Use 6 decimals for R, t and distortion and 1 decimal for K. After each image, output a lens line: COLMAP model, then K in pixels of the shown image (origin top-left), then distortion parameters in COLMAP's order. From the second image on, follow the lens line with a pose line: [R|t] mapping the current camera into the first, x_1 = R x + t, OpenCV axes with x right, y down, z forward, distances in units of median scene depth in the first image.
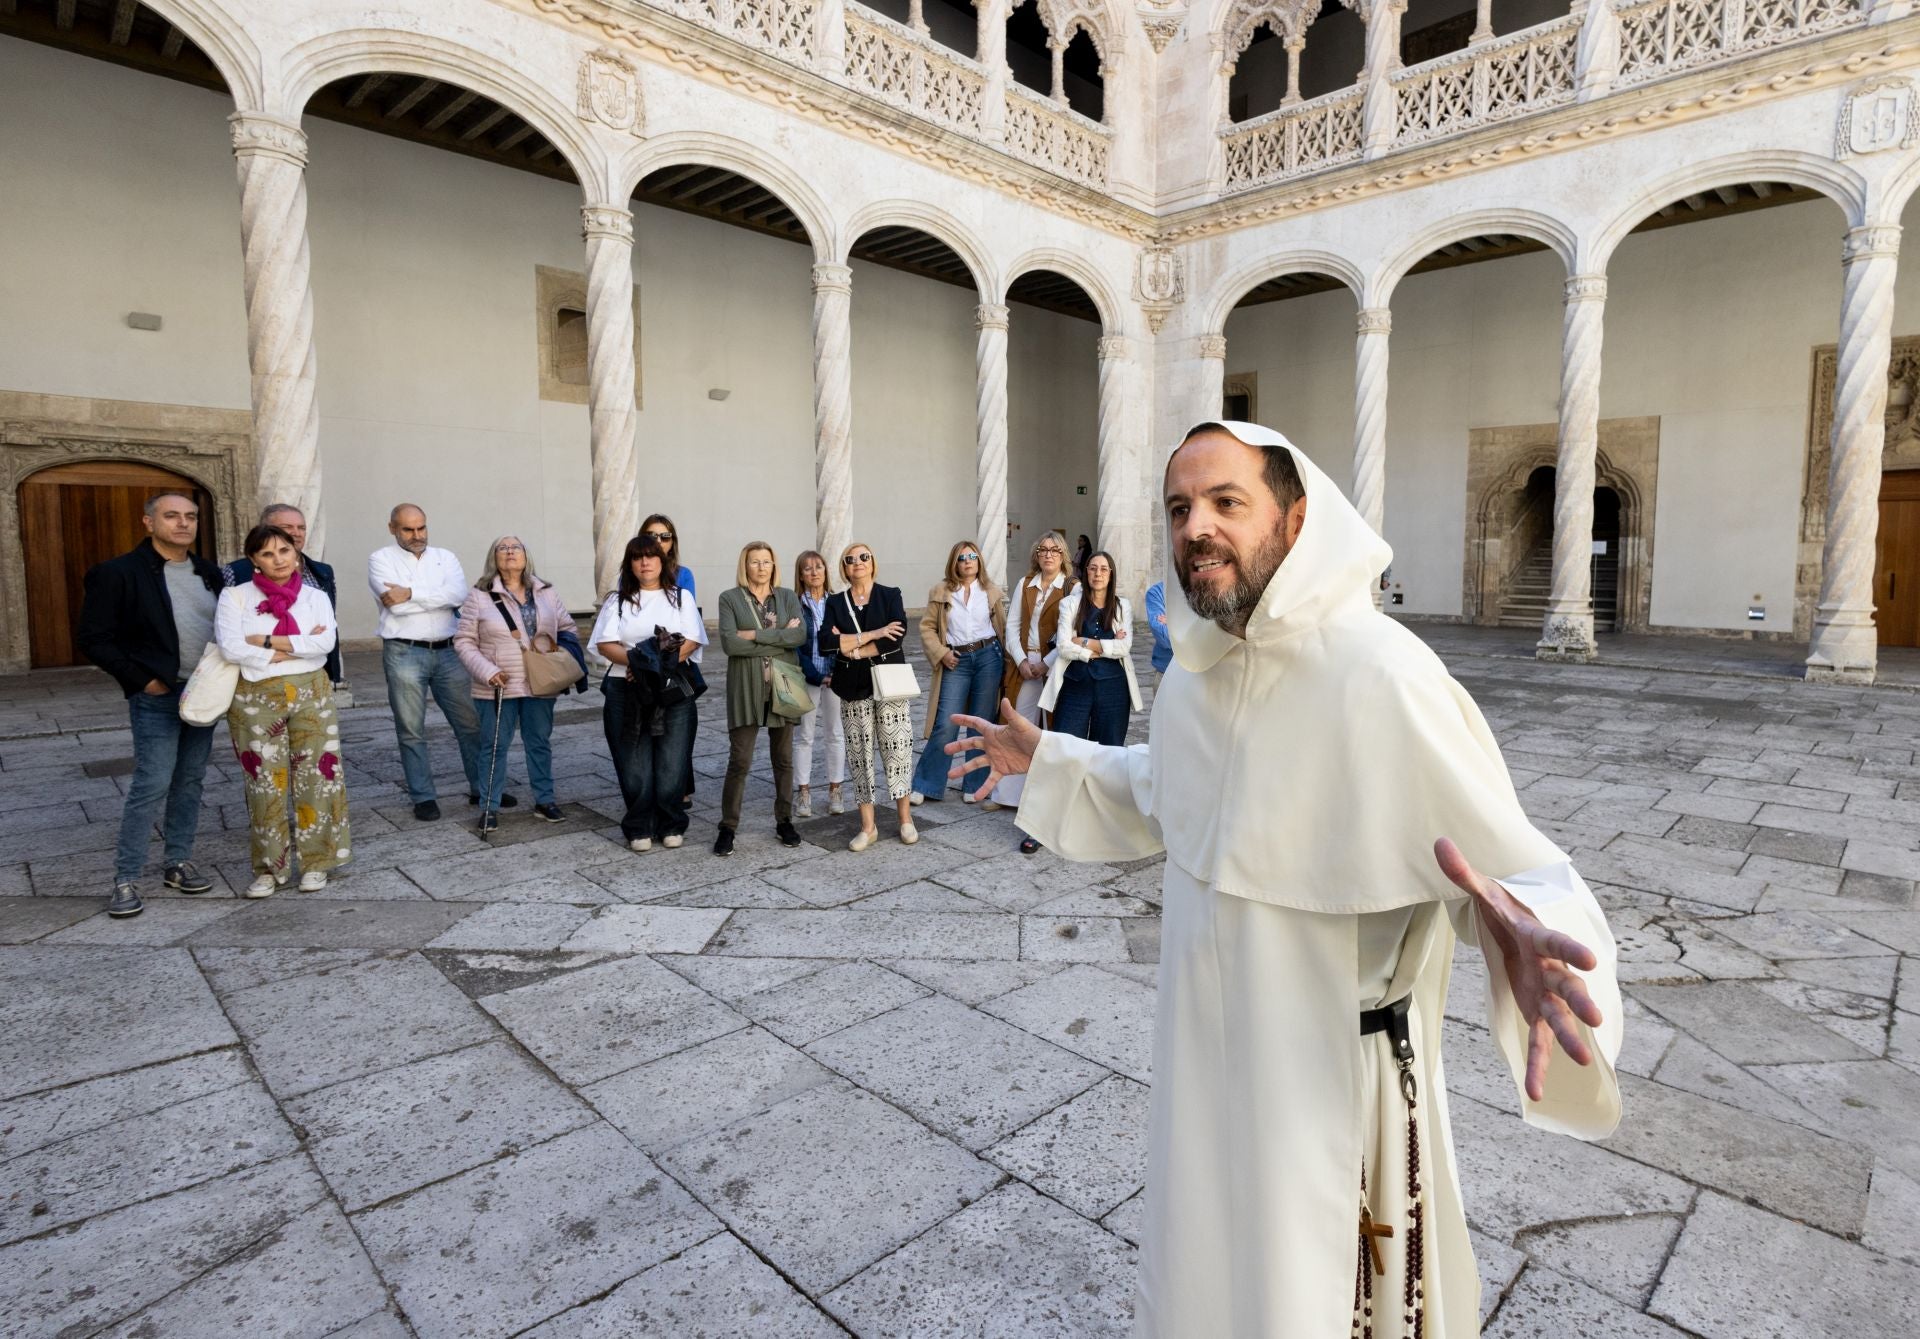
lens RADIAL K [[1009.0, 0, 959.8], [0, 1009.0, 625.4], [0, 0, 1]] dist [0.007425, -0.001219]
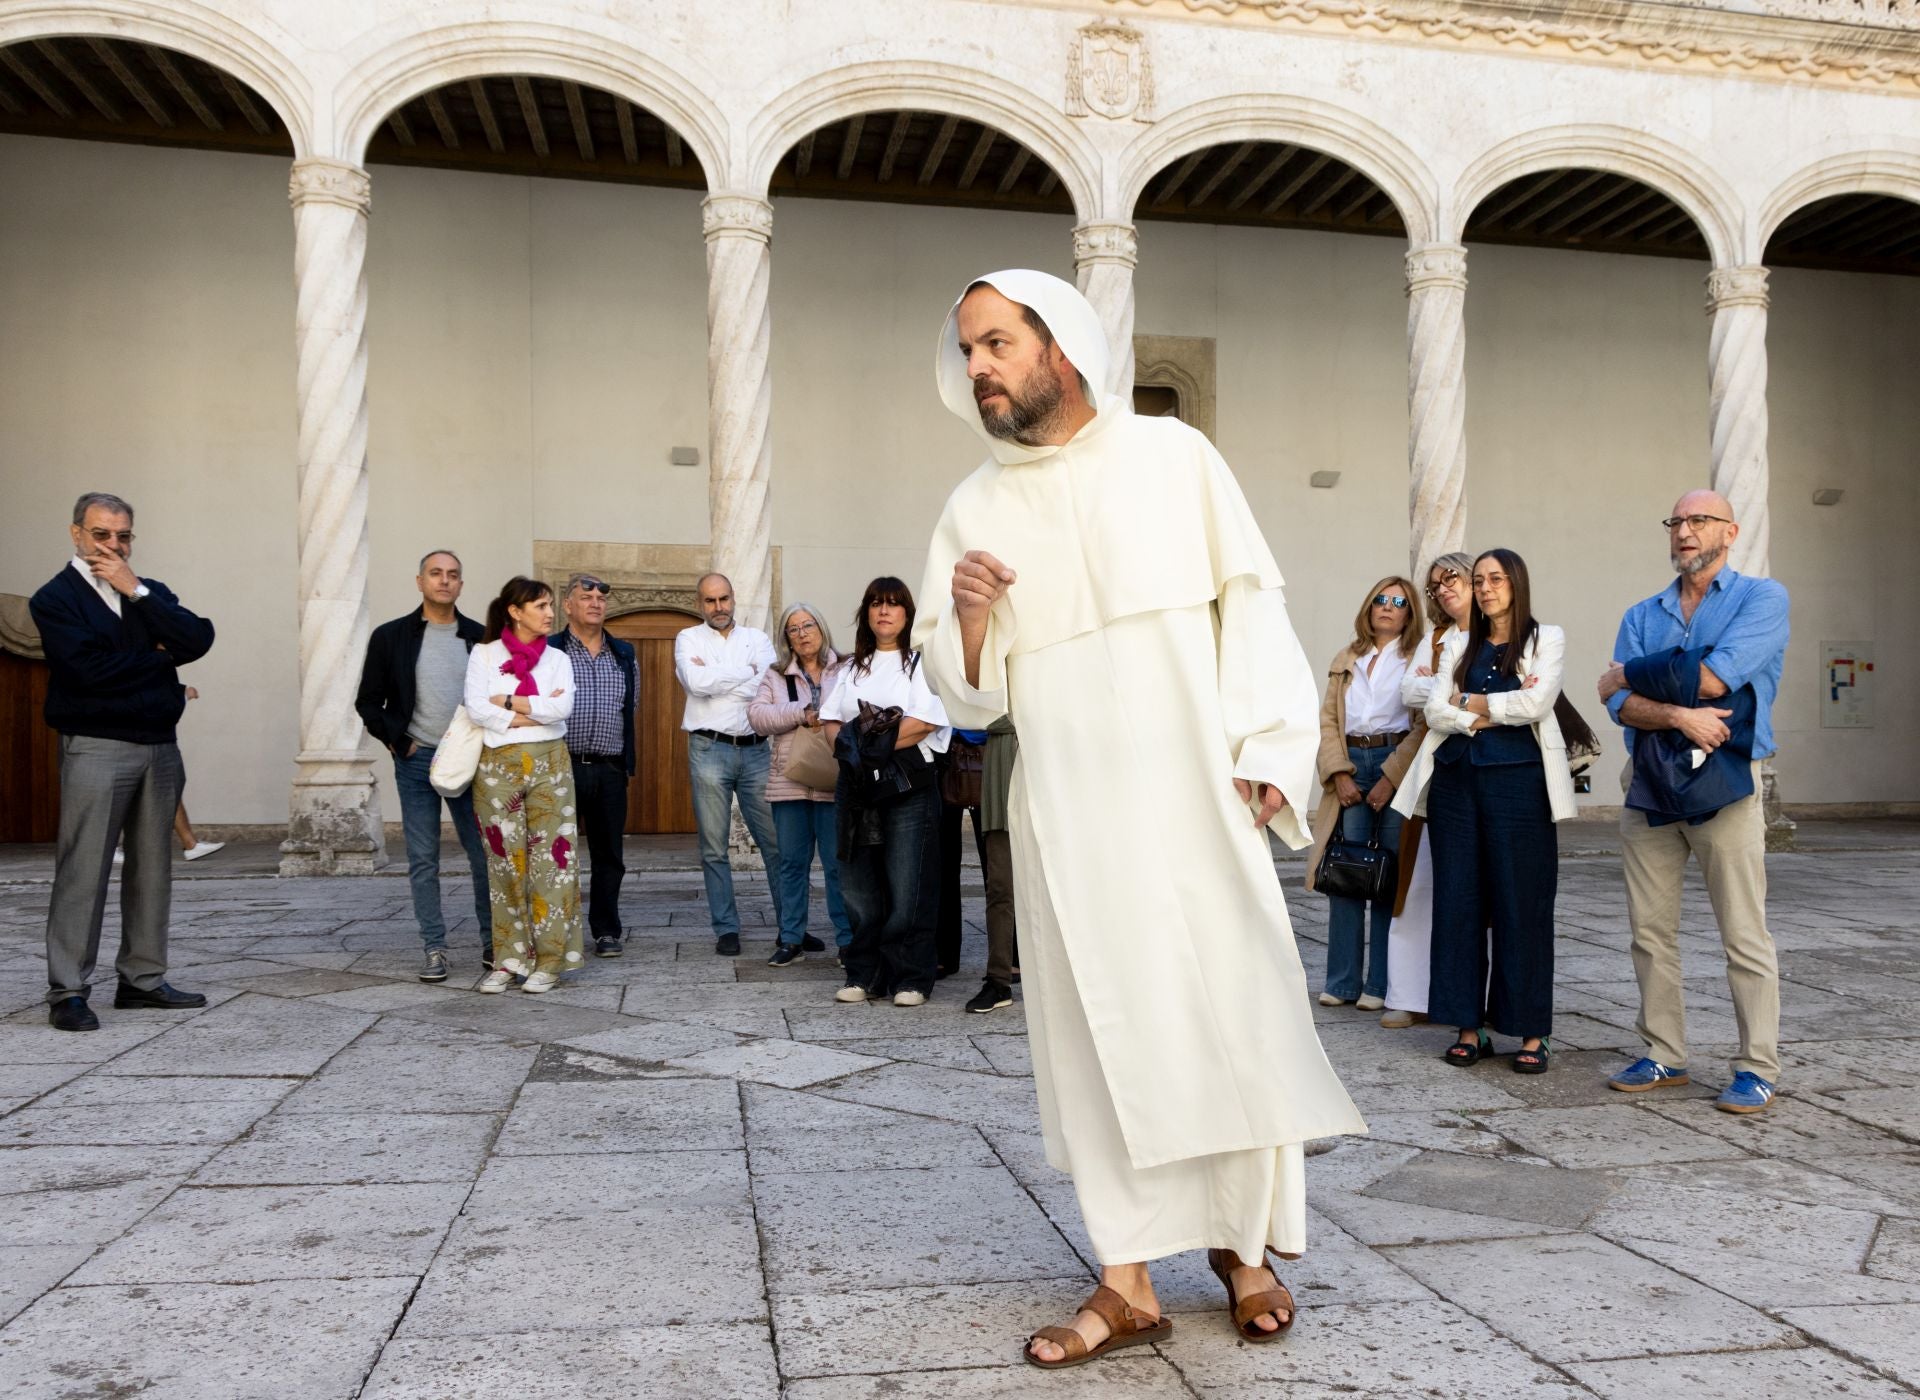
lens RADIAL K [[1497.7, 0, 962.4], [0, 1497.7, 765.5], [0, 0, 1]] dist [0.005393, -0.000550]
pose [[0.822949, 0.002443, -0.568109, 0.376368], [-0.050909, 0.996285, -0.069461, 0.130493], [0.565829, 0.086085, 0.820016, 0.126534]]
